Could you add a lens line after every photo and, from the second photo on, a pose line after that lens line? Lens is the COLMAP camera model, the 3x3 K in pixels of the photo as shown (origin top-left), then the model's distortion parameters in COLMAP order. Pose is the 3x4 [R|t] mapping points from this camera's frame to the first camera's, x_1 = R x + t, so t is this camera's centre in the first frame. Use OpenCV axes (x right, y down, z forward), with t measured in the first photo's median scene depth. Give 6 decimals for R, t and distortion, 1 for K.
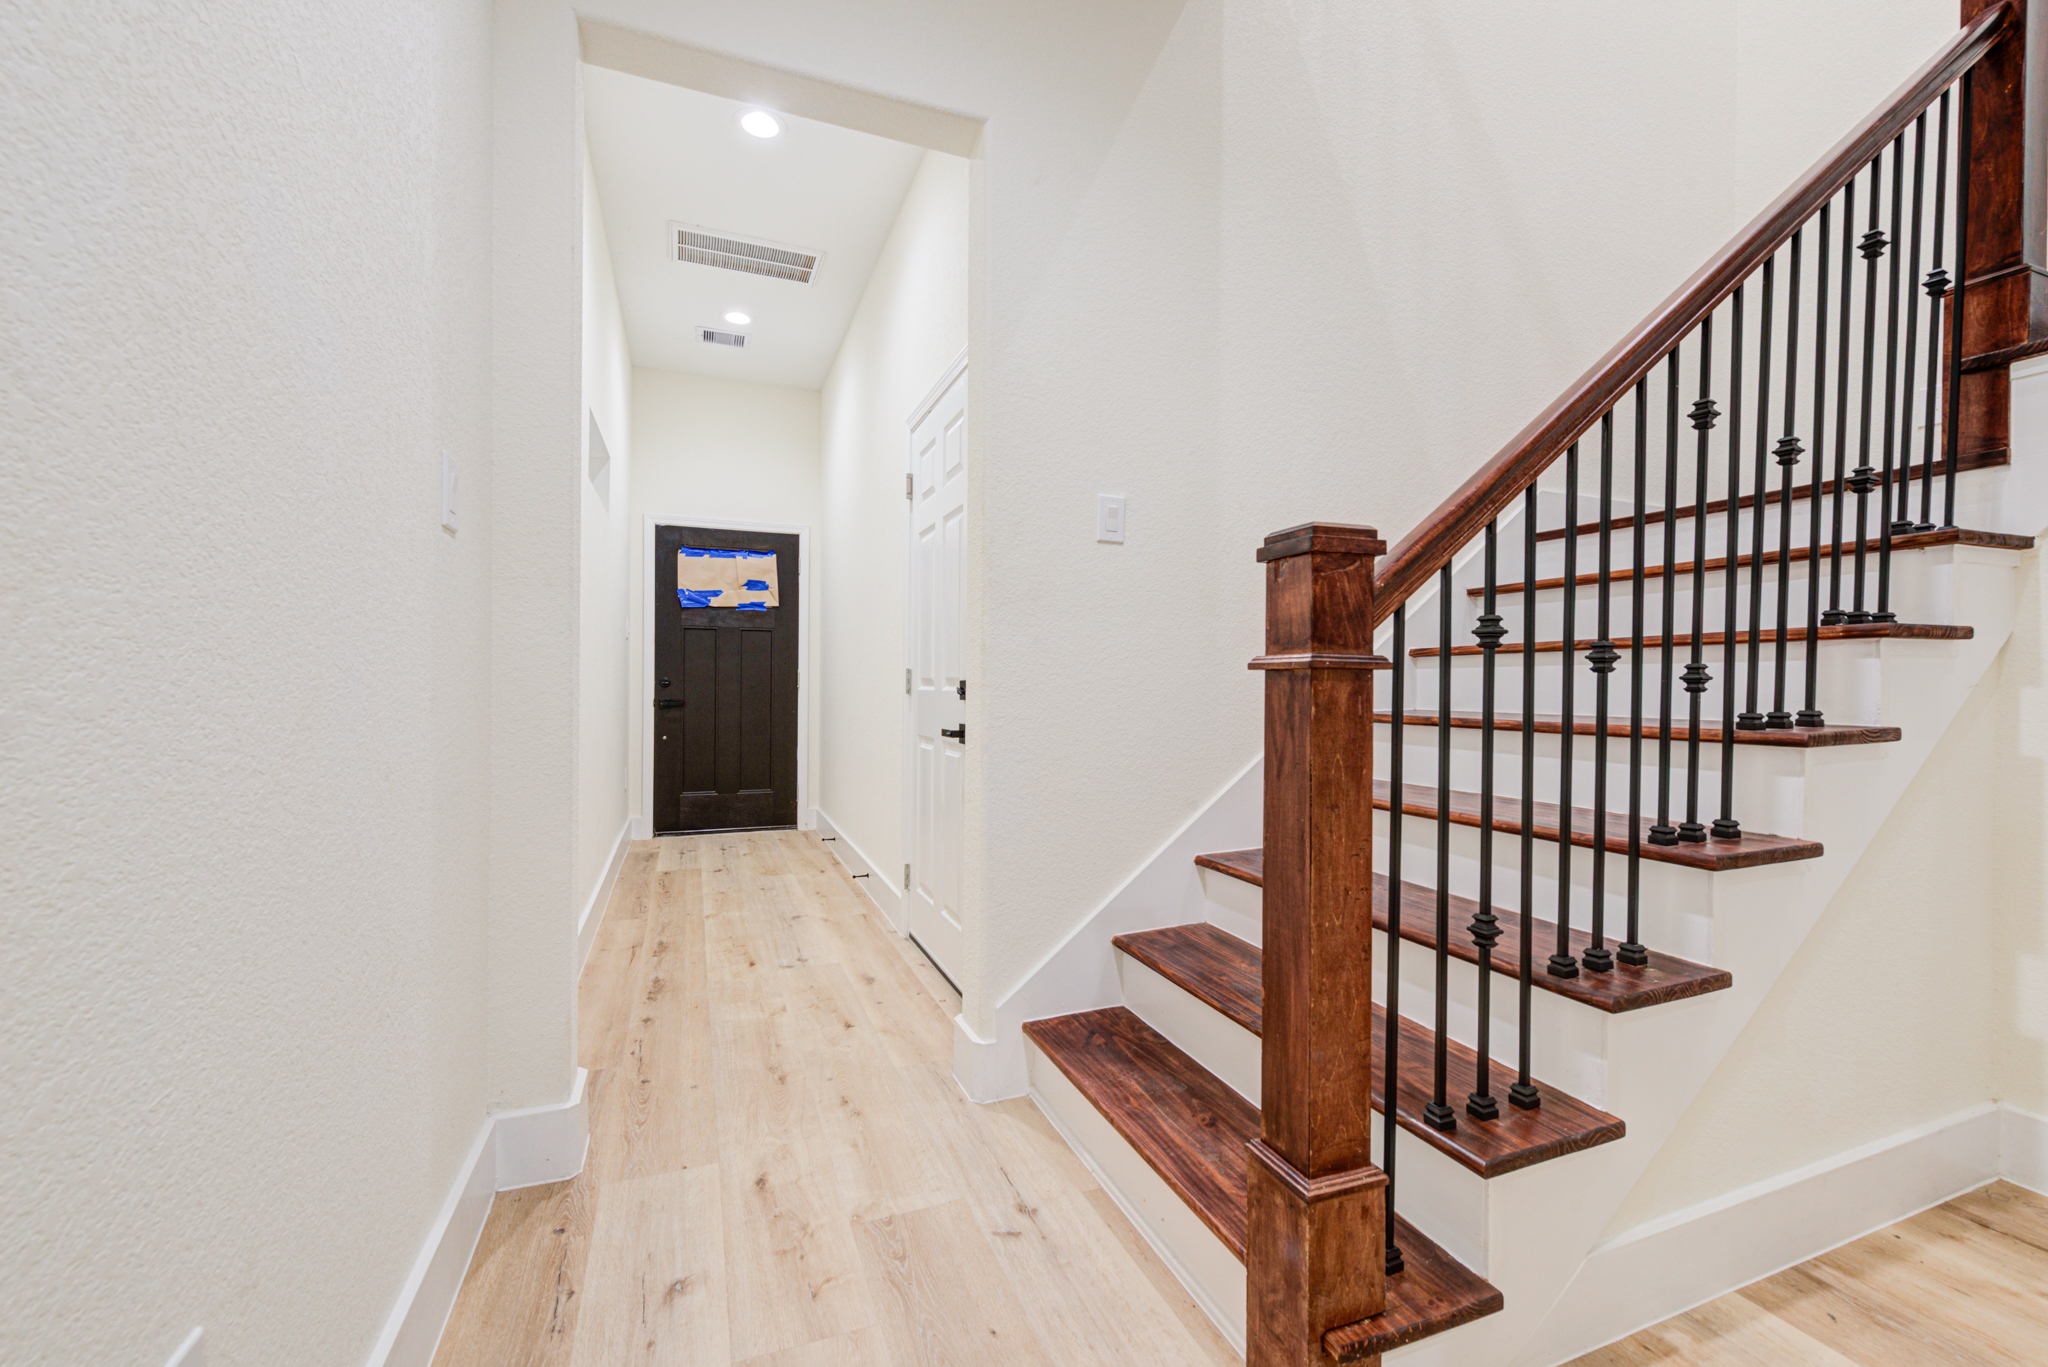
lens RADIAL K [[857.4, 0, 1024.0], [0, 857.4, 683.5], [0, 0, 1]] dist [-0.000732, -0.000833]
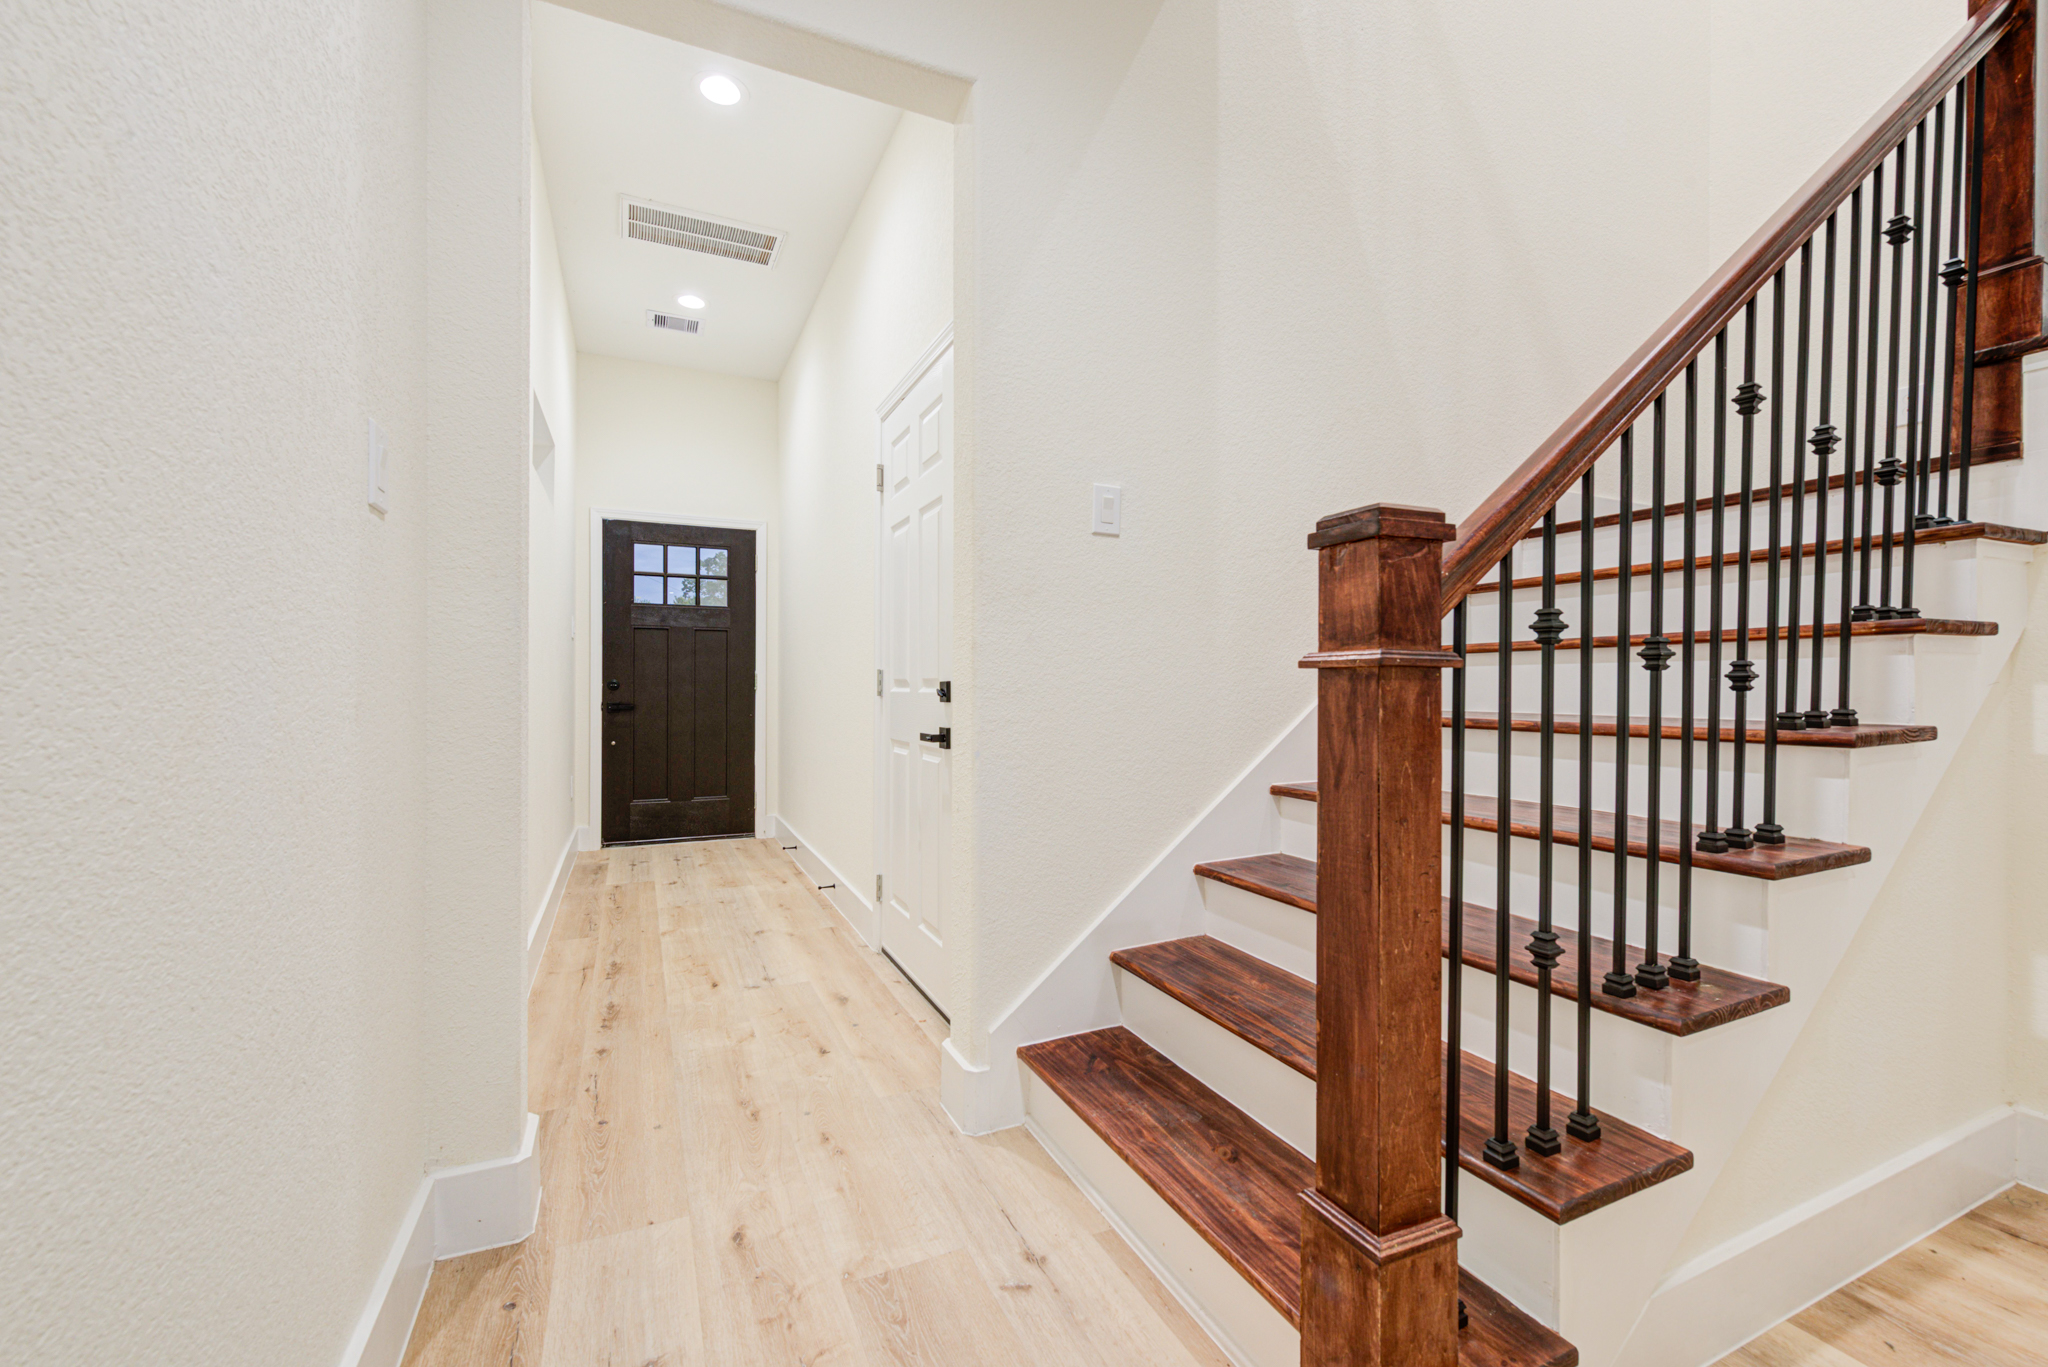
lens RADIAL K [[857.4, 0, 1024.0], [0, 857.4, 683.5], [0, 0, 1]] dist [-0.000732, -0.000833]
pose [[0.998440, -0.003962, 0.055694, -0.057476], [0.004026, 0.999991, -0.001021, -0.000163], [-0.055690, 0.001244, 0.998447, 0.084951]]
